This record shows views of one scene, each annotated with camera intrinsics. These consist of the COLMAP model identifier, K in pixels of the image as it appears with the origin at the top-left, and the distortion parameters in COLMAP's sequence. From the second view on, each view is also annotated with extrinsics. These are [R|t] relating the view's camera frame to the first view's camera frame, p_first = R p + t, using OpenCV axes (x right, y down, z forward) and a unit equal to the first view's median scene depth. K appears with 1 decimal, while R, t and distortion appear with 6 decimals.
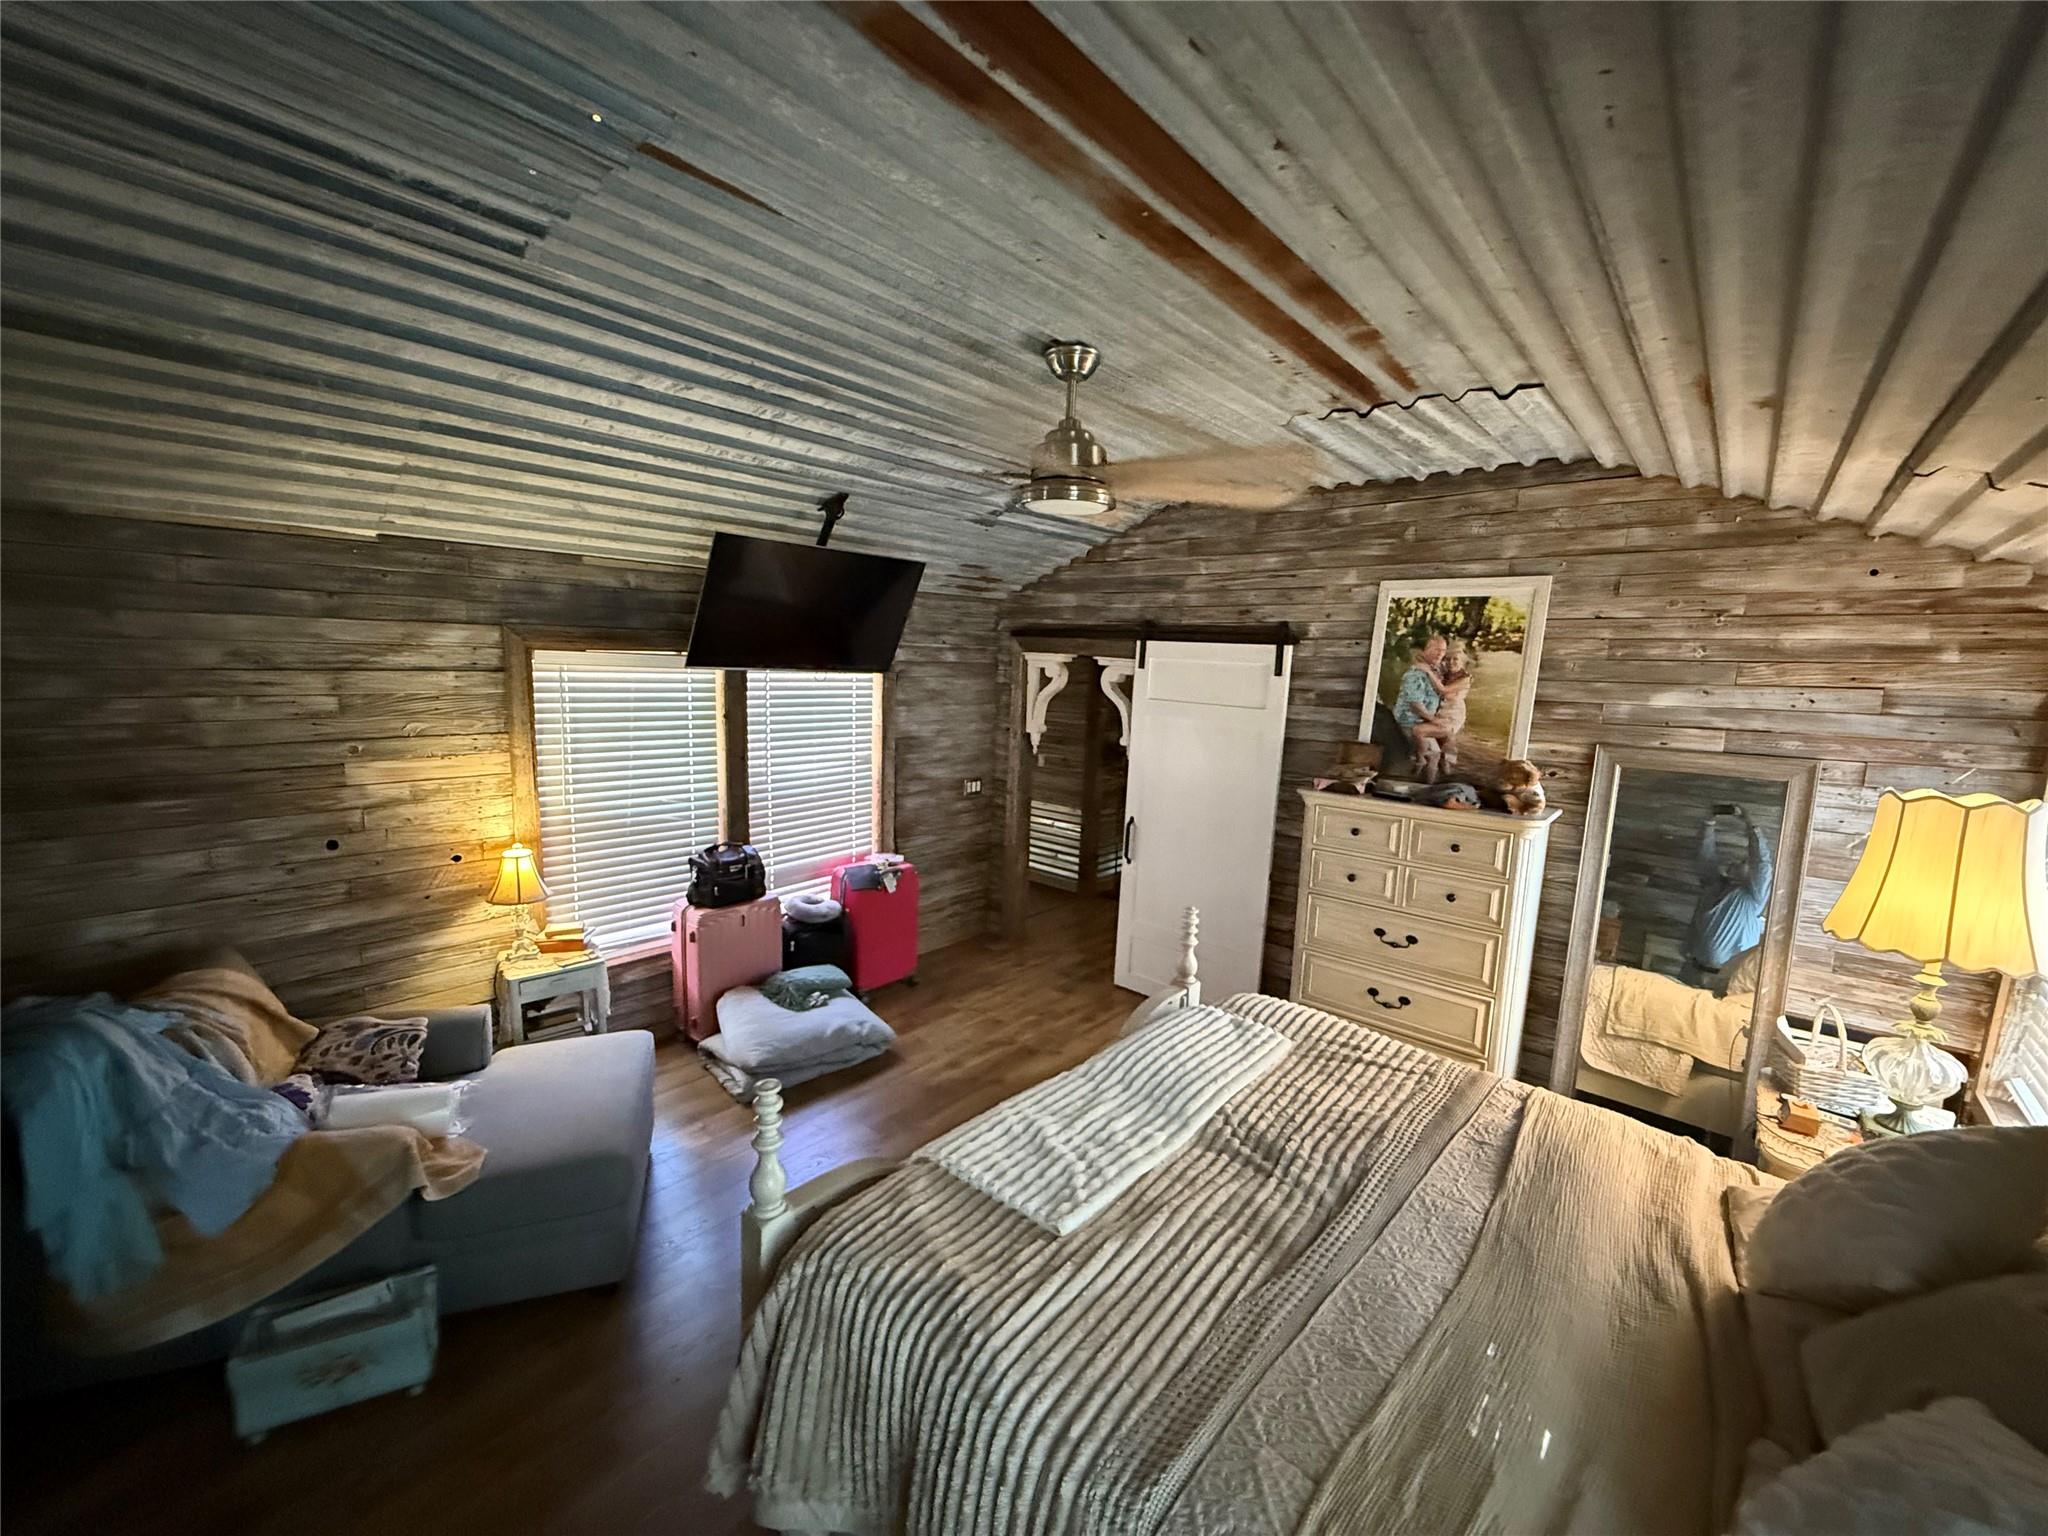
lens RADIAL K [[812.3, 0, 1023.2], [0, 812.3, 762.7], [0, 0, 1]] dist [-0.001567, 0.000407]
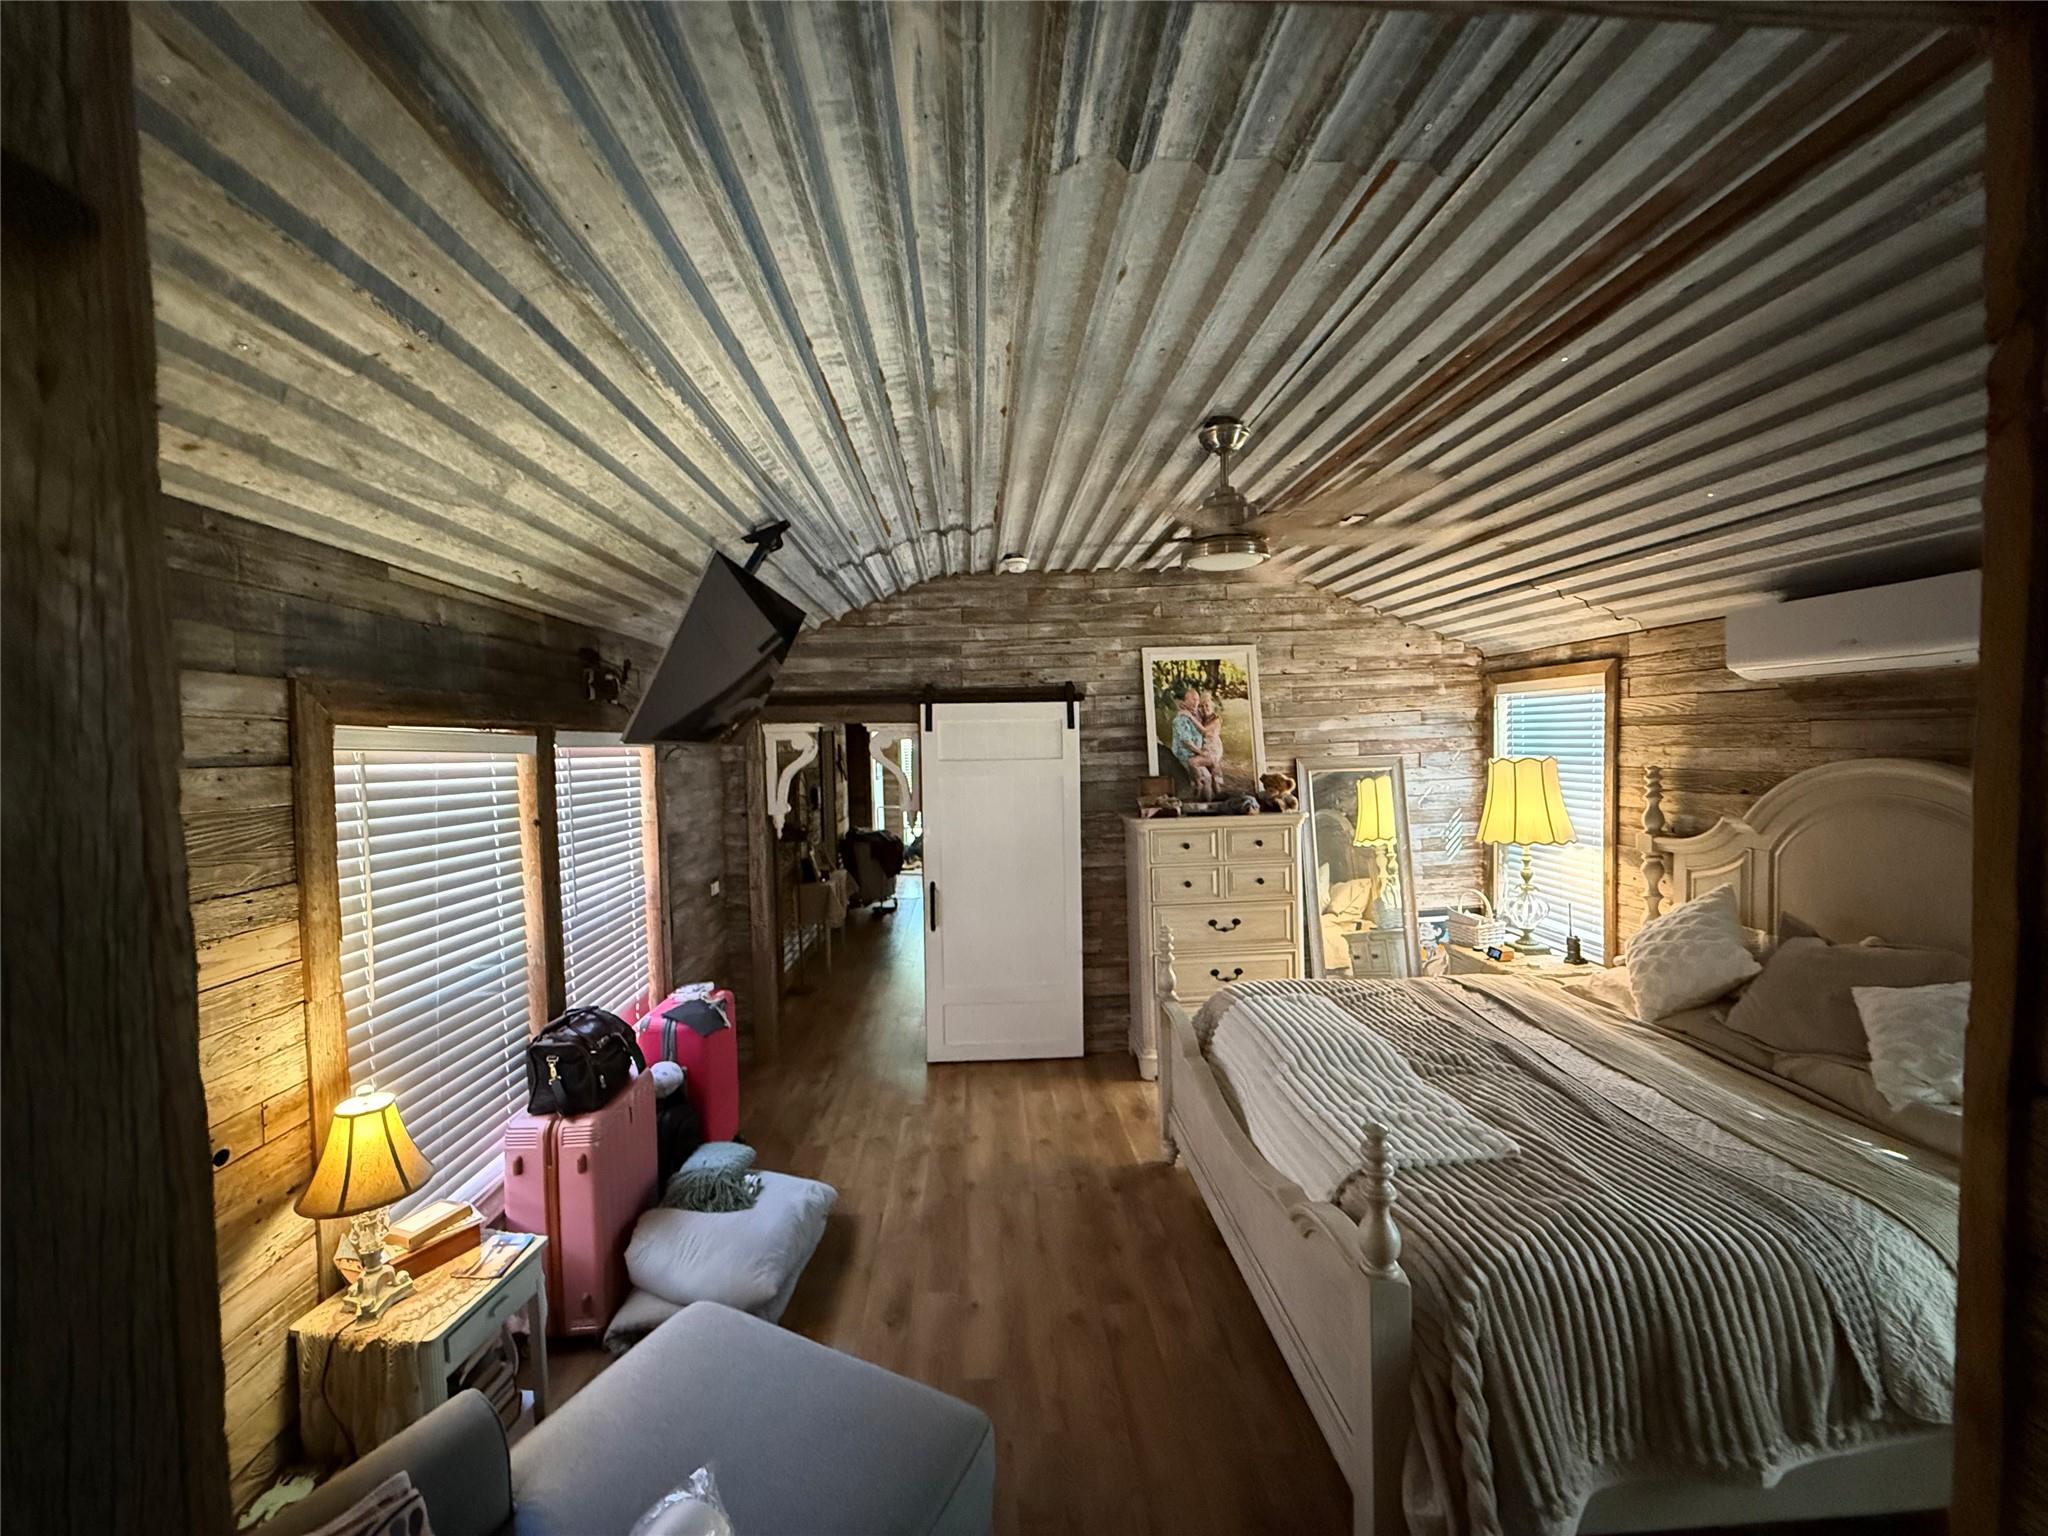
lens RADIAL K [[812.3, 0, 1012.3], [0, 812.3, 763.9], [0, 0, 1]] dist [-0.001567, 0.000407]
pose [[0.714787, -0.073105, 0.695510, -0.617171], [0.146898, 0.988029, -0.047118, -0.018237], [-0.683740, 0.135848, 0.716970, 0.278746]]
